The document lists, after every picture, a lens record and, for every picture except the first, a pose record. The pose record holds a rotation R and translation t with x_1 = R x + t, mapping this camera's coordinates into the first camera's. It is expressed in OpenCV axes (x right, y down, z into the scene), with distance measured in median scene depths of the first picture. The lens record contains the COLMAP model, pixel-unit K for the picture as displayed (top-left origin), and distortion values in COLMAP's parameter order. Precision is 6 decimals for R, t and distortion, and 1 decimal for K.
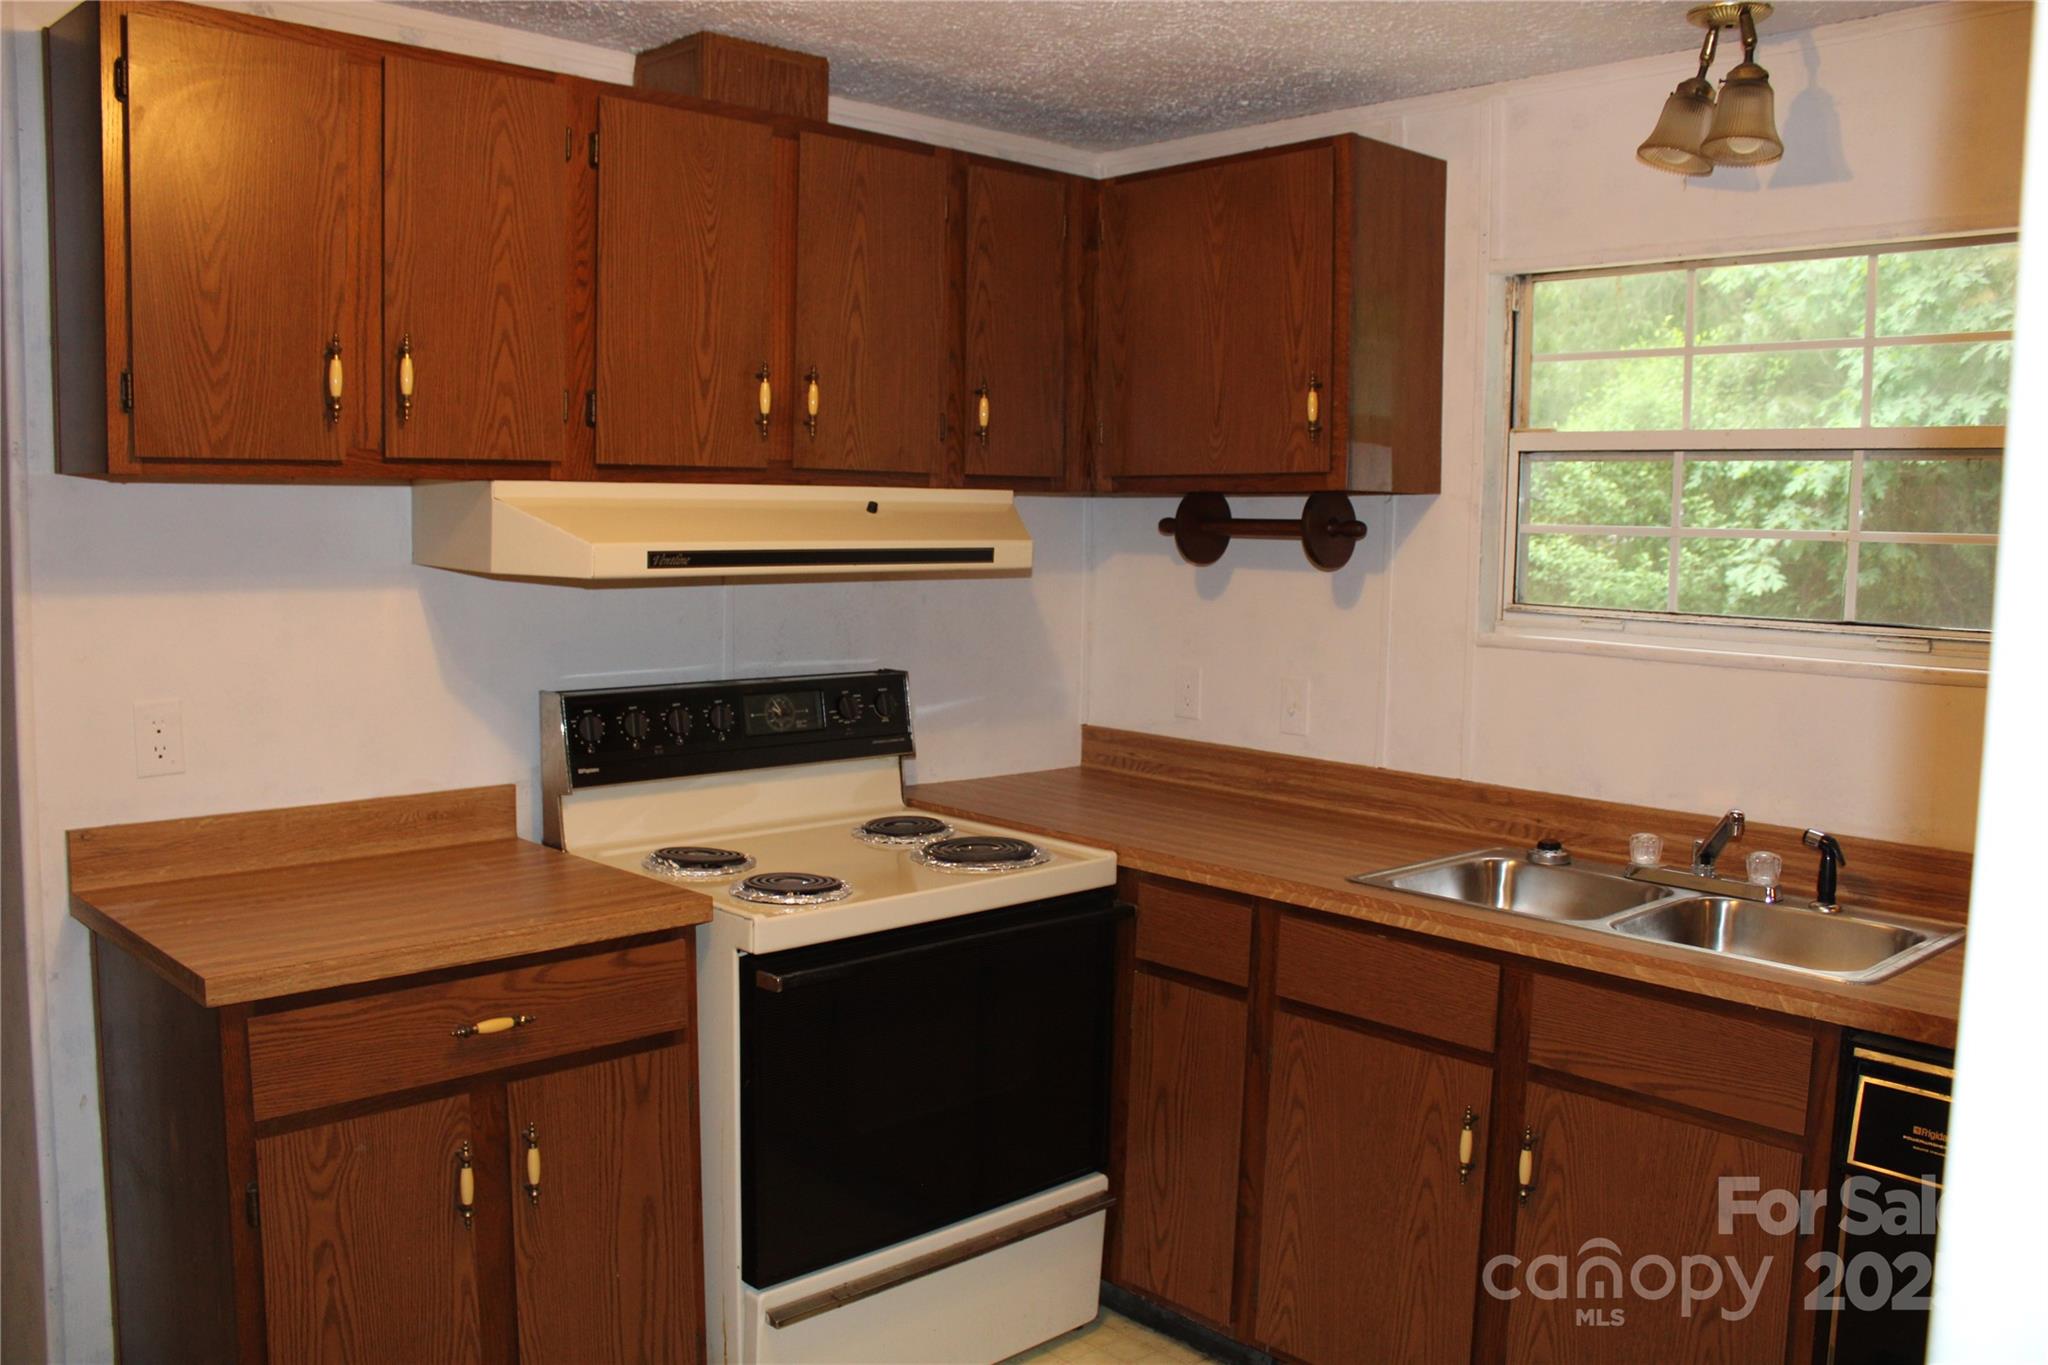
lens RADIAL K [[1705.5, 0, 1025.9], [0, 1705.5, 675.3], [0, 0, 1]] dist [-0.163521, 0.146610]
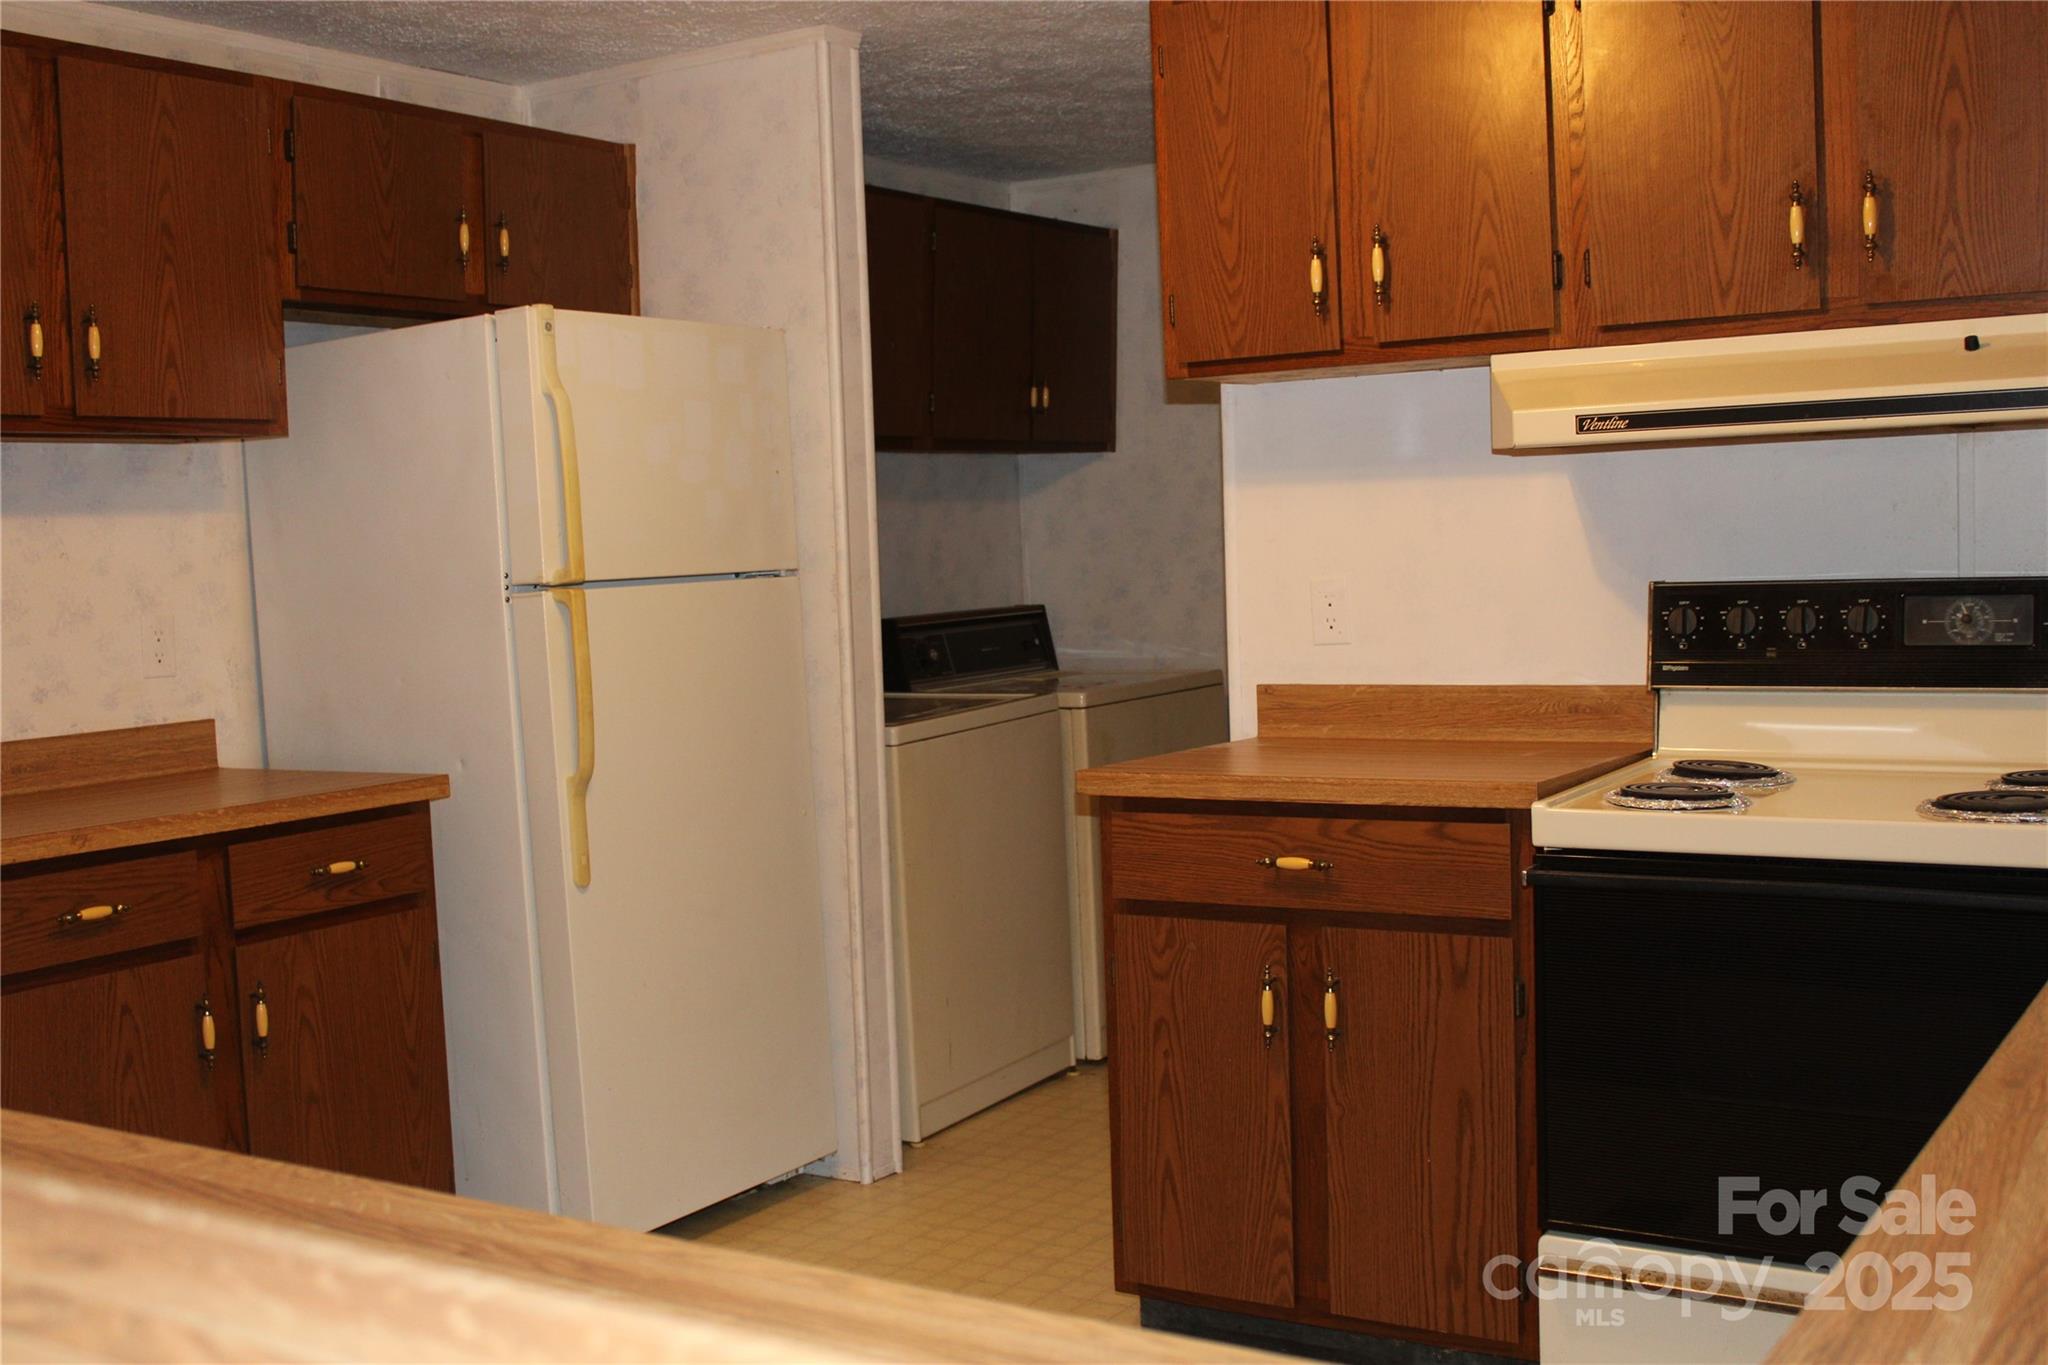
lens RADIAL K [[2240.8, 0, 1024.0], [0, 2240.8, 682.5], [0, 0, 1]] dist [-0.076687, 0.012583]
pose [[0.249221, 0.037933, -0.967703, 0.933693], [-0.052206, 0.998306, 0.025687, 0.060264], [0.967038, 0.044118, 0.250779, 0.426022]]
